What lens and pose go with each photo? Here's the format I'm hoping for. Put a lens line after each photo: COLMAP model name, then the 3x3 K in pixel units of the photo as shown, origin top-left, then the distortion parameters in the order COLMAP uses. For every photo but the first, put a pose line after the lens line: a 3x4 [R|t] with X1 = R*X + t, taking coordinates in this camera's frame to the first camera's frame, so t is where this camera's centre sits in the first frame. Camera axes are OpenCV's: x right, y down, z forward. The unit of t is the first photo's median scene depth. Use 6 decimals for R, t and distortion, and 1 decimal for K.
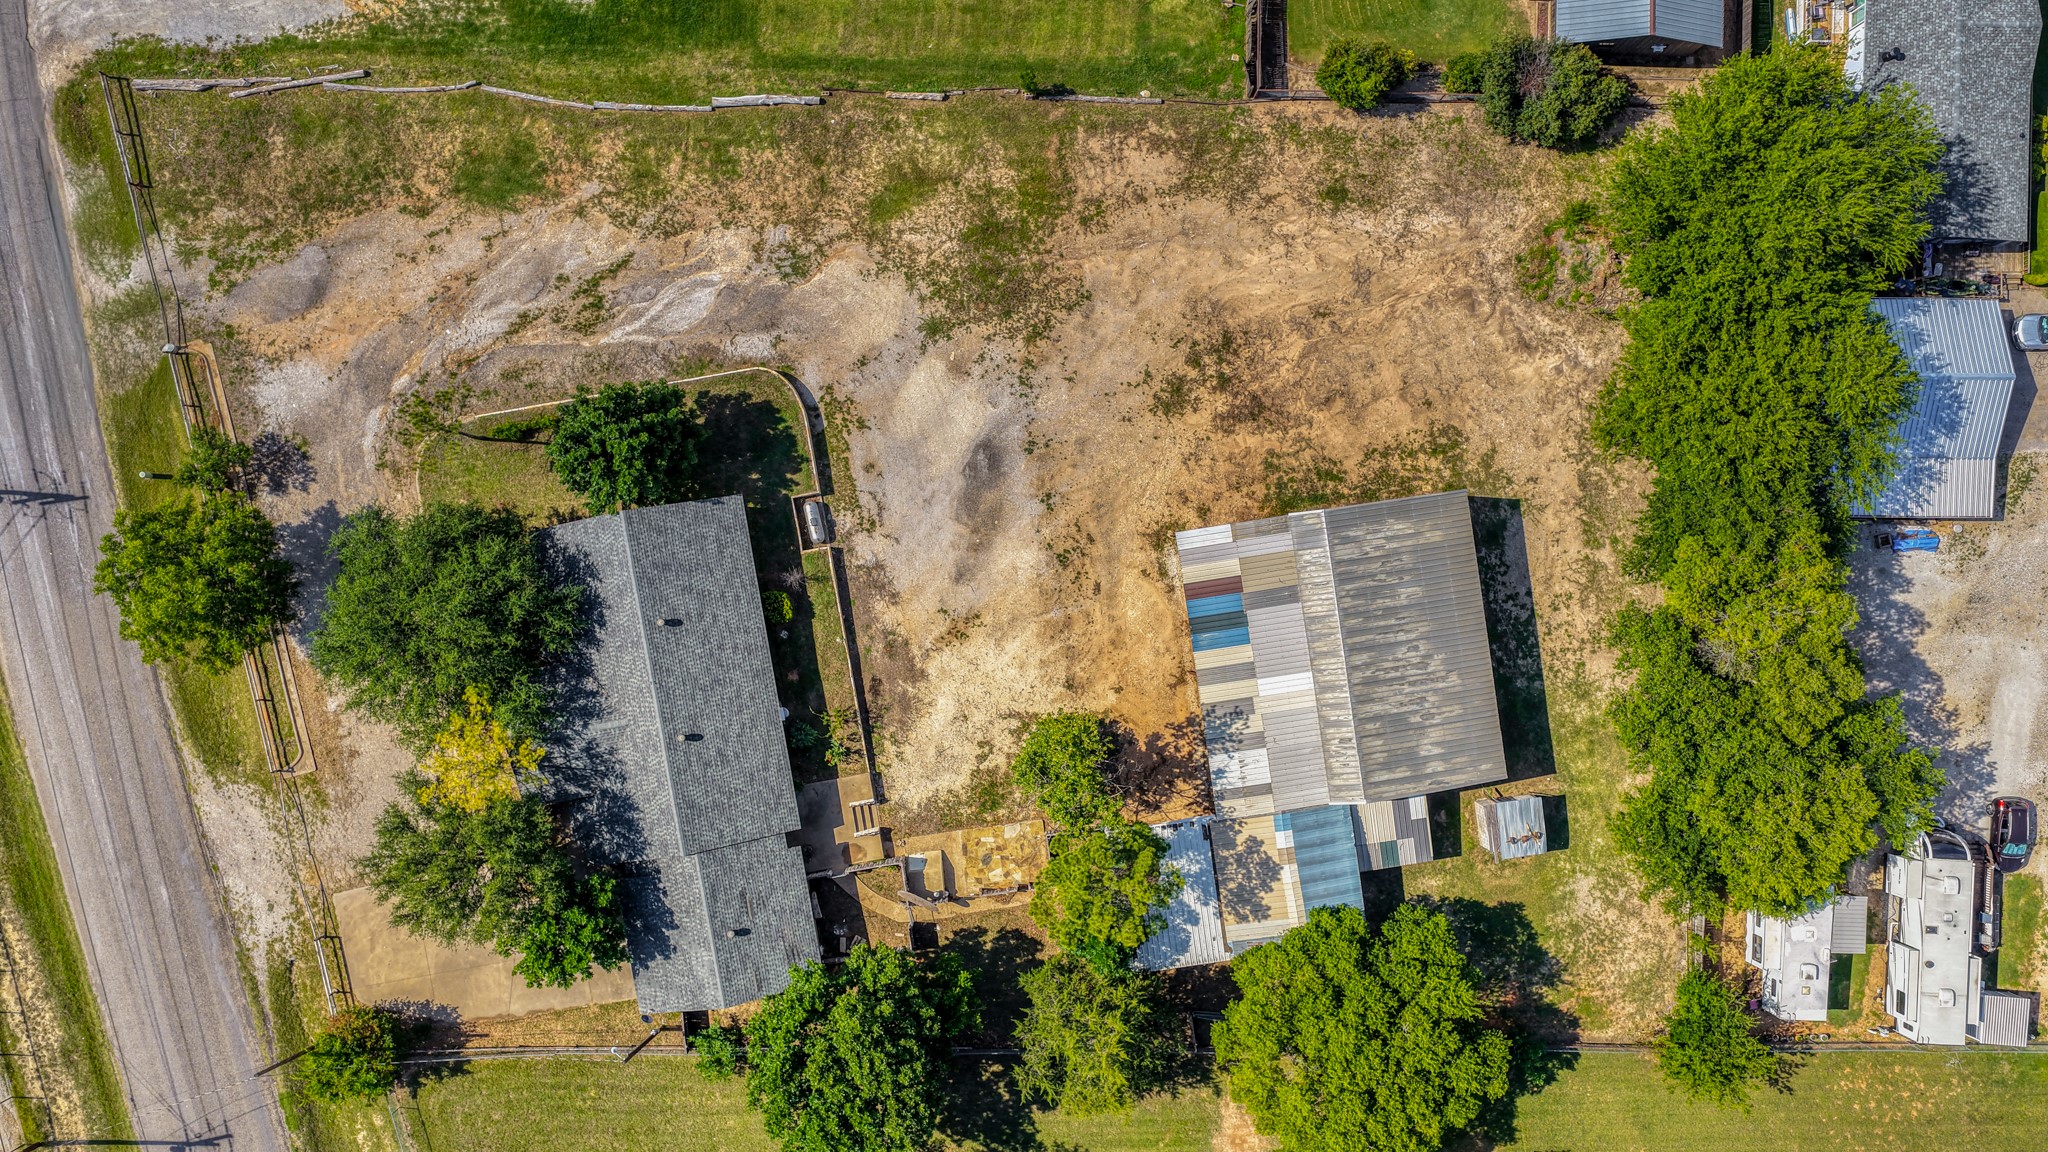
lens RADIAL K [[1700.0, 0, 1027.5], [0, 1700.0, 603.4], [0, 0, 1]] dist [-0.002203, 0.013293]
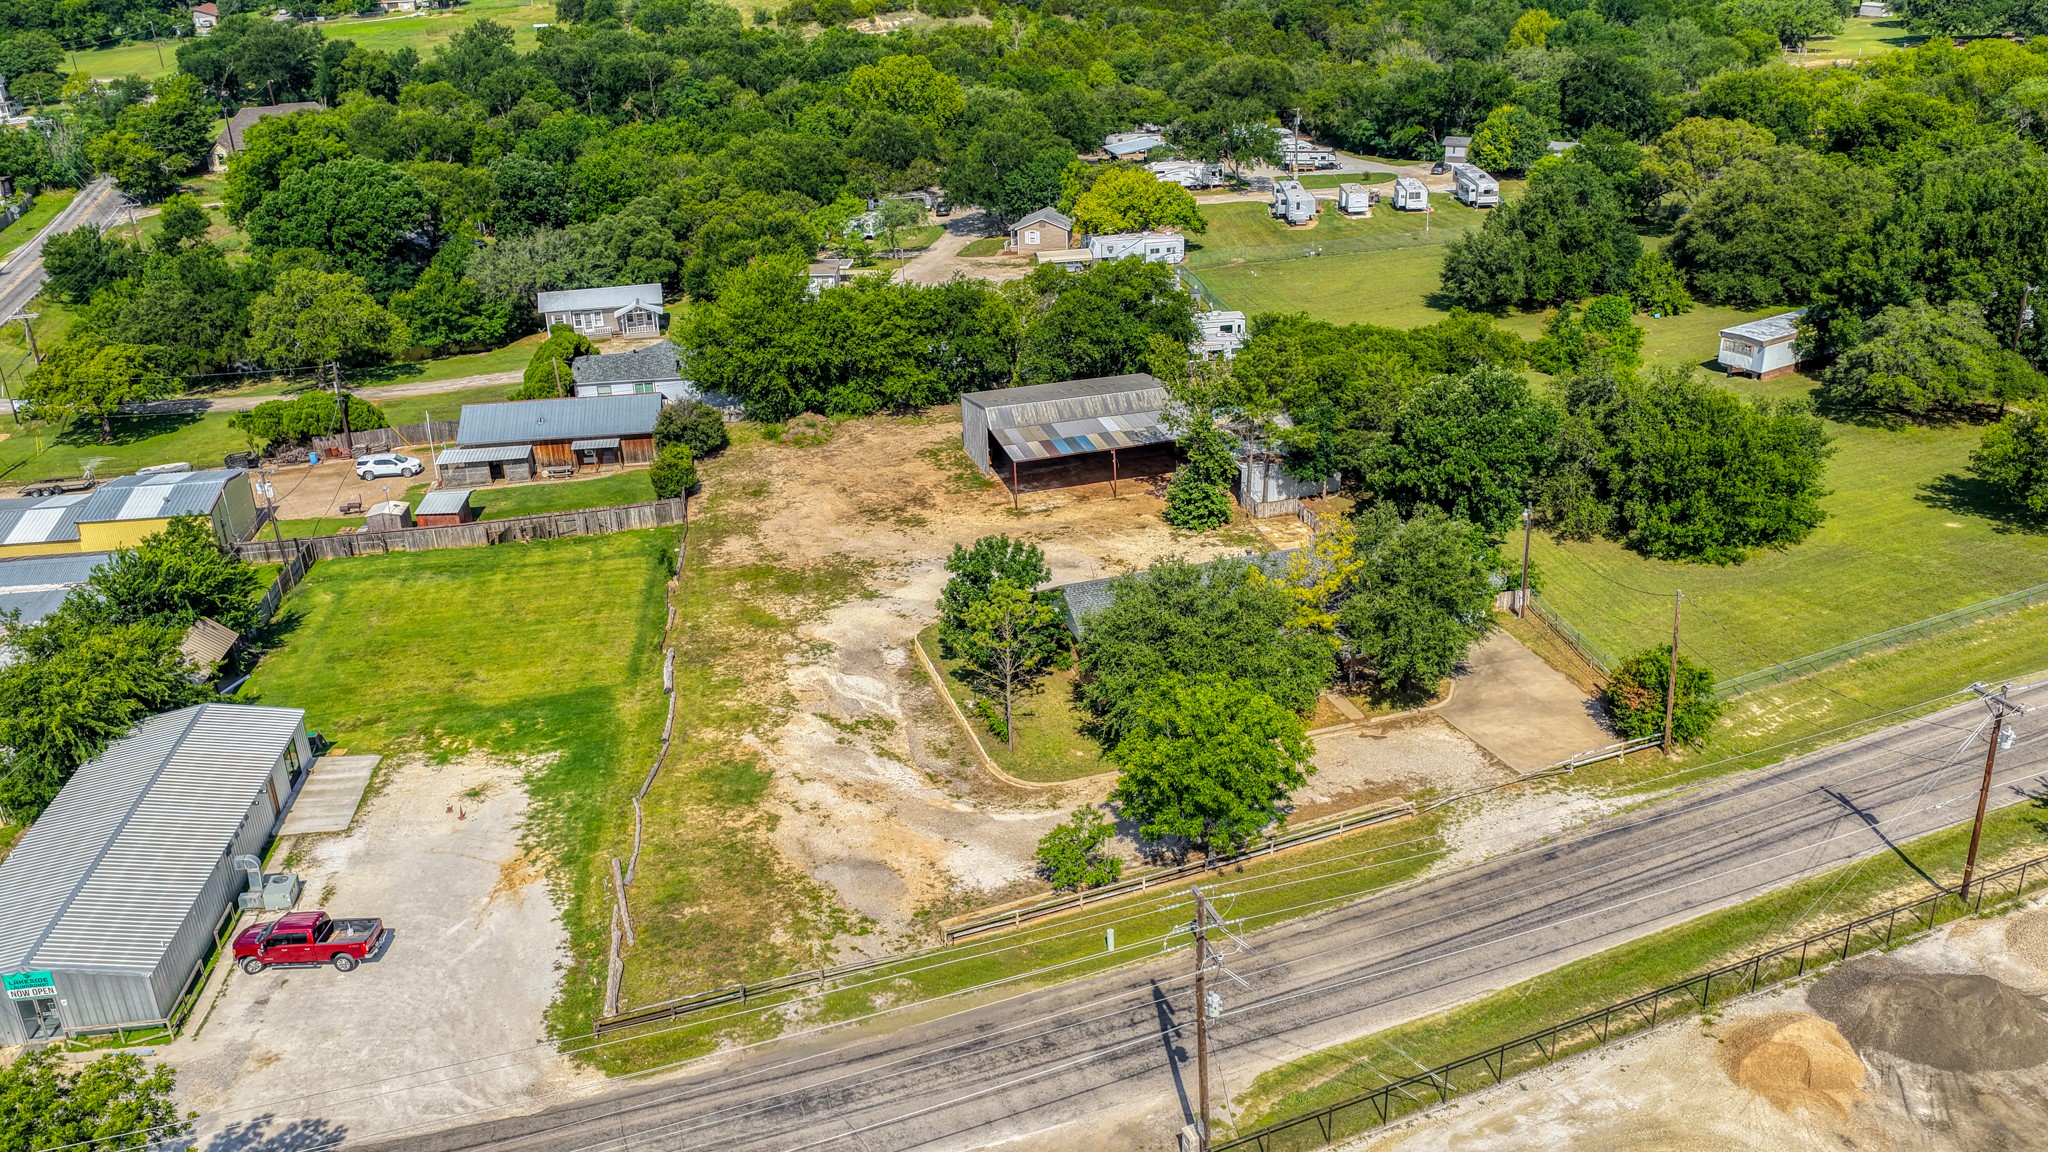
lens RADIAL K [[1700.0, 0, 1027.5], [0, 1700.0, 603.4], [0, 0, 1]] dist [-0.002203, 0.013293]
pose [[-0.137131, -0.409104, 0.902125, -1.150091], [0.989920, -0.089162, 0.110042, -0.184889], [0.035417, 0.908121, 0.417207, 0.516102]]
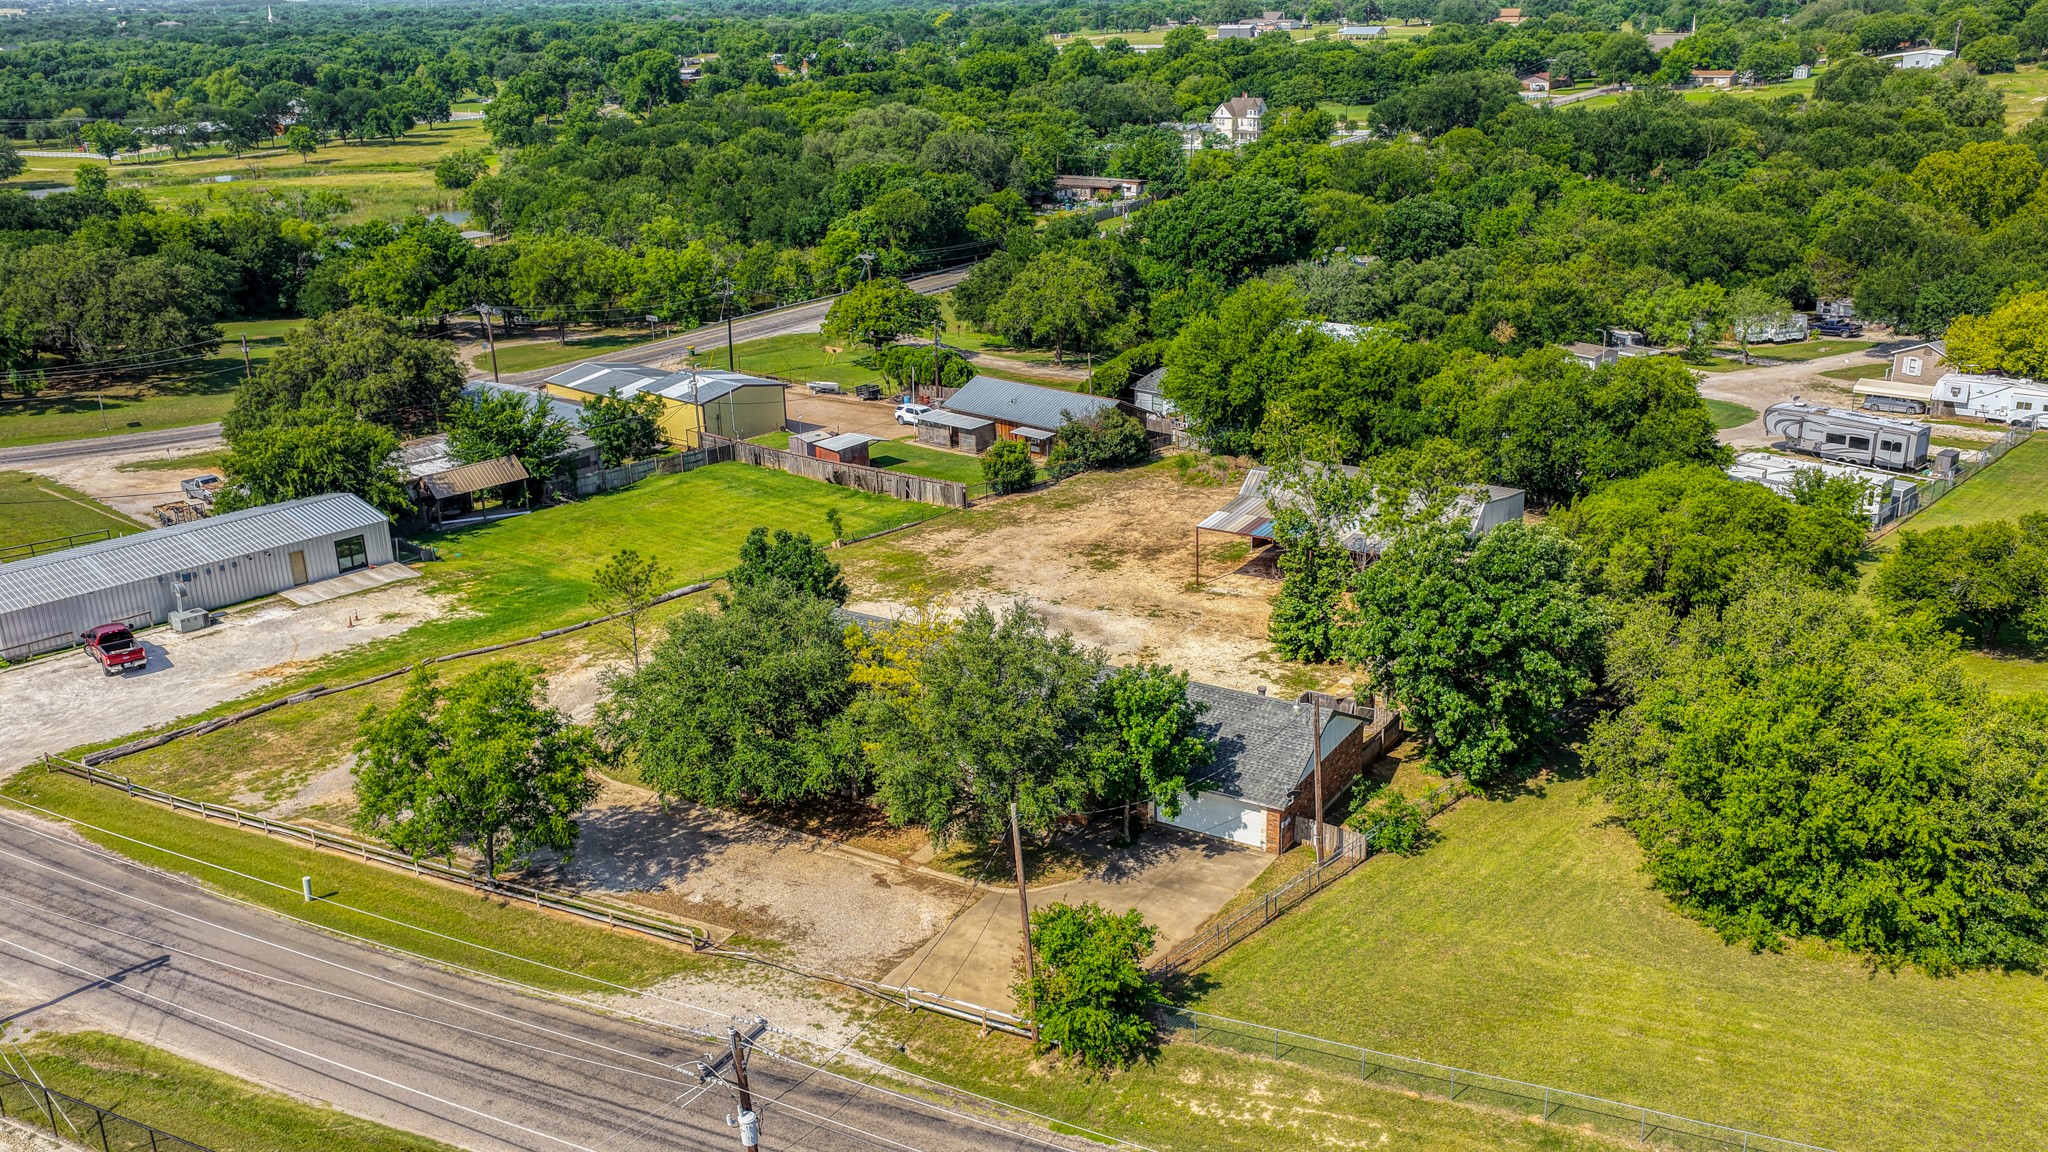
lens RADIAL K [[1700.0, 0, 1027.5], [0, 1700.0, 603.4], [0, 0, 1]] dist [-0.002203, 0.013293]
pose [[0.668266, -0.270802, 0.692883, -0.778603], [0.743388, 0.207798, -0.635763, 0.598364], [0.028186, 0.939940, 0.340175, 0.628811]]
